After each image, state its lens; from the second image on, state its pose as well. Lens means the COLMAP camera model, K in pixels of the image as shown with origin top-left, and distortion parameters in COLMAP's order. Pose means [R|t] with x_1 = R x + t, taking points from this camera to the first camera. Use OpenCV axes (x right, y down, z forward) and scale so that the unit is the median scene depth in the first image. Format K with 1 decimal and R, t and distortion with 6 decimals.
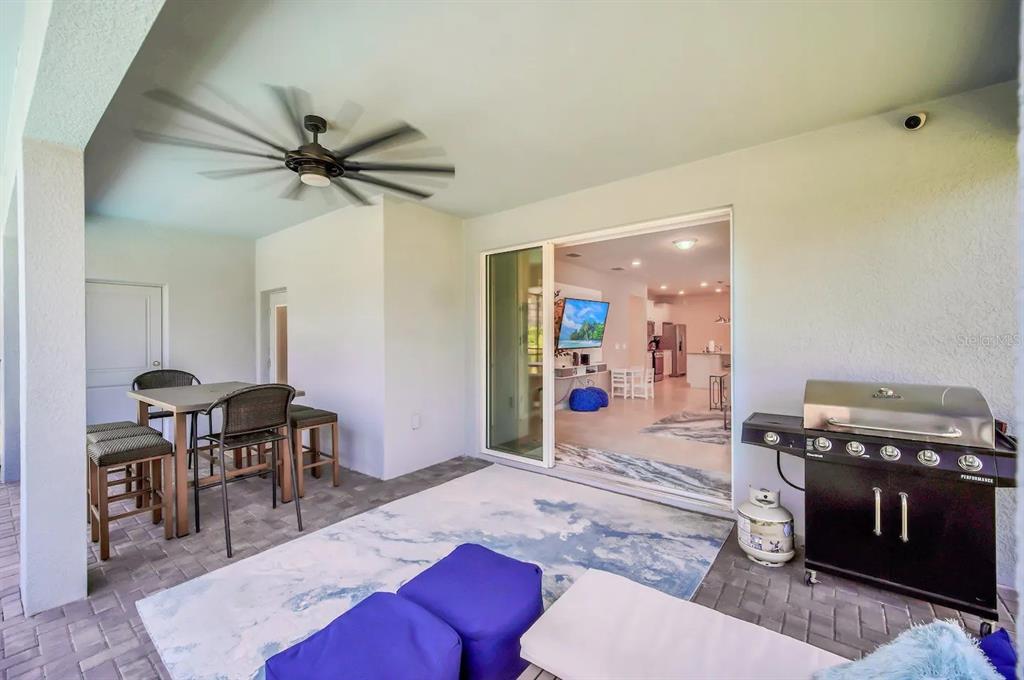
lens RADIAL K [[420.5, 0, 503.8], [0, 420.5, 336.5], [0, 0, 1]] dist [0.000249, -0.000102]
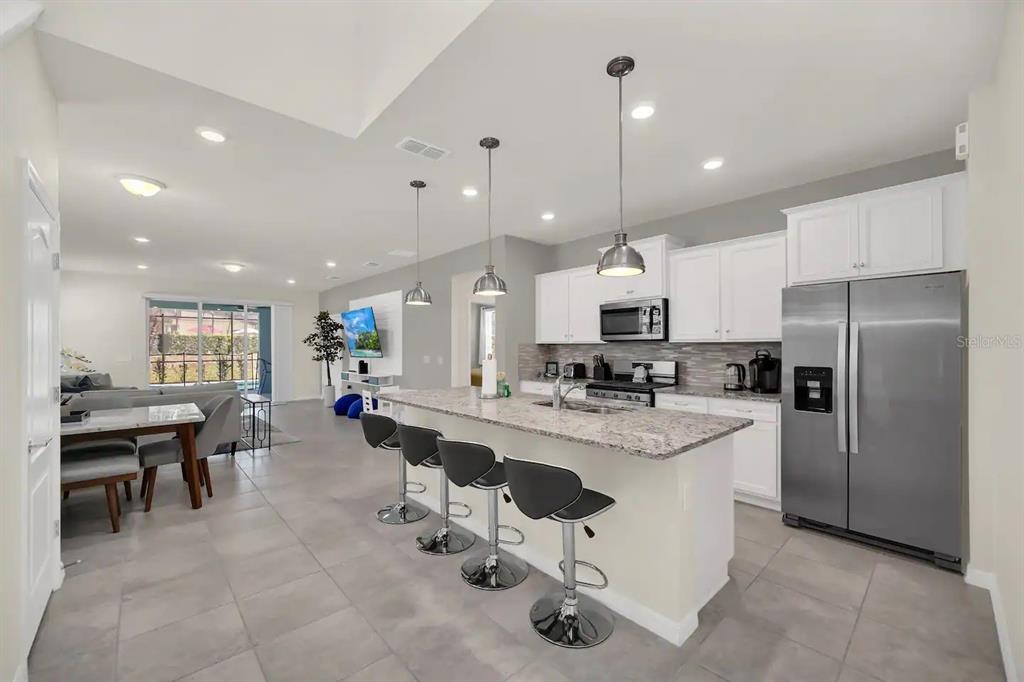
lens RADIAL K [[405.5, 0, 510.9], [0, 405.5, 344.4], [0, 0, 1]] dist [-0.000866, -0.005612]
pose [[-0.155152, 0.003718, -0.987884, 1.974978], [0.009129, 0.999956, 0.002330, -0.003946], [0.987848, -0.008657, -0.155179, 2.678096]]
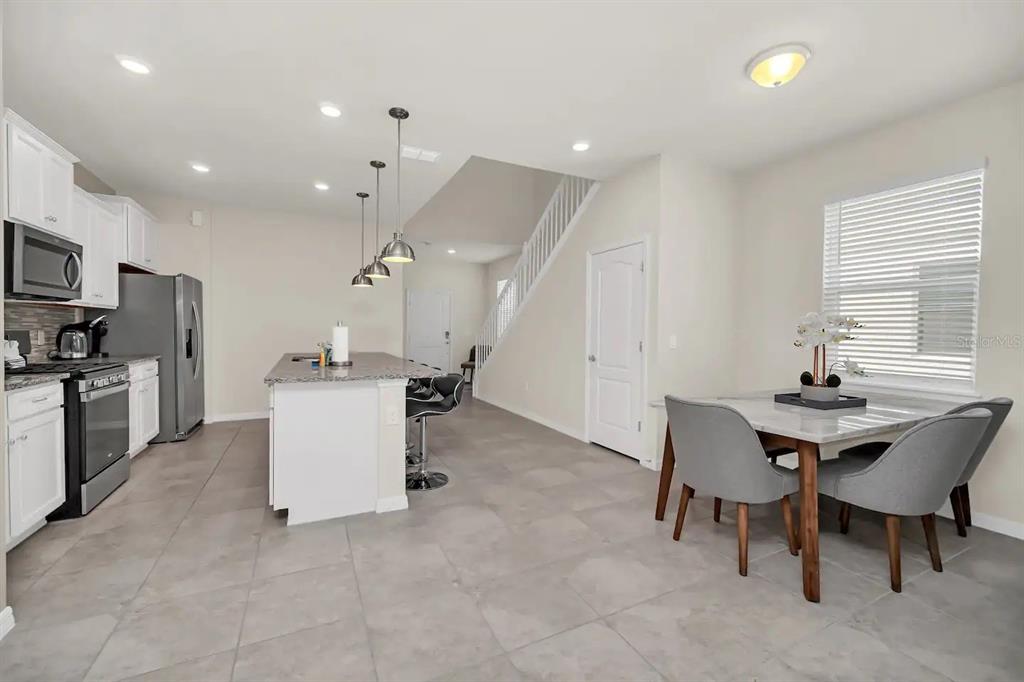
lens RADIAL K [[418.2, 0, 518.9], [0, 418.2, 336.4], [0, 0, 1]] dist [0.004312, -0.000251]
pose [[0.417205, -0.006205, 0.908791, 0.703140], [-0.016978, 0.999749, 0.014620, 0.027535], [-0.908654, -0.021529, 0.416995, 1.929337]]
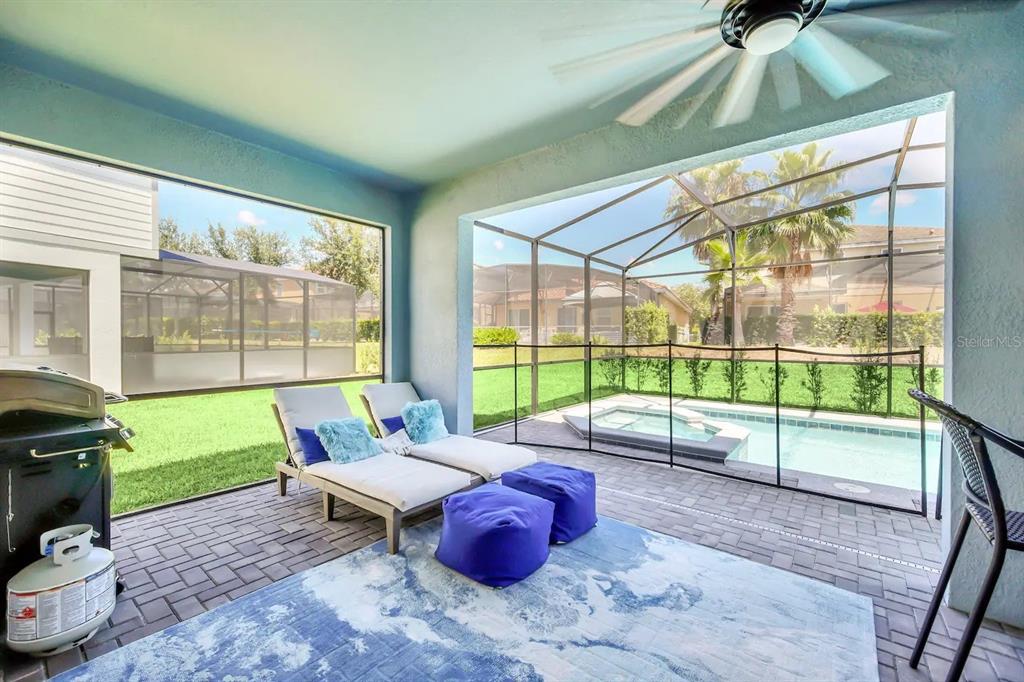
lens RADIAL K [[412.6, 0, 512.0], [0, 412.6, 341.0], [0, 0, 1]] dist [0.000093, -0.000094]
pose [[-0.999991, -0.000131, -0.004242, -0.044877], [-0.000166, 0.999966, 0.008251, 0.031130], [0.004240, 0.008251, -0.999957, 0.950969]]
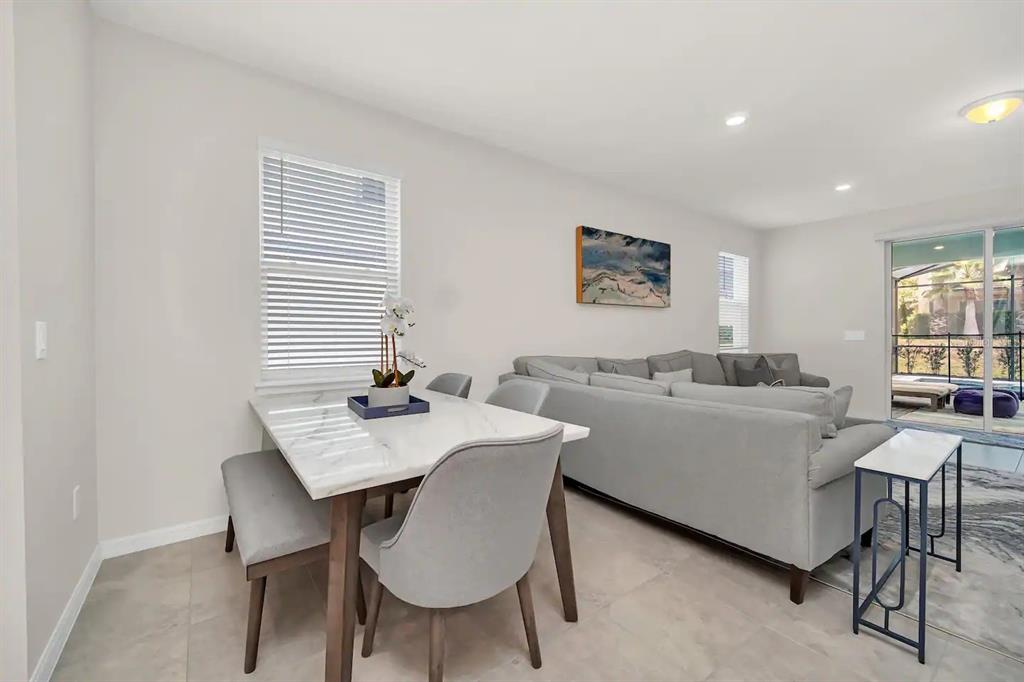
lens RADIAL K [[418.2, 0, 518.9], [0, 418.2, 336.4], [0, 0, 1]] dist [0.004312, -0.000251]
pose [[-0.970475, 0.003536, 0.241176, 1.156175], [0.004453, 0.999985, 0.003258, 0.042370], [-0.241161, 0.004236, -0.970476, 2.196910]]
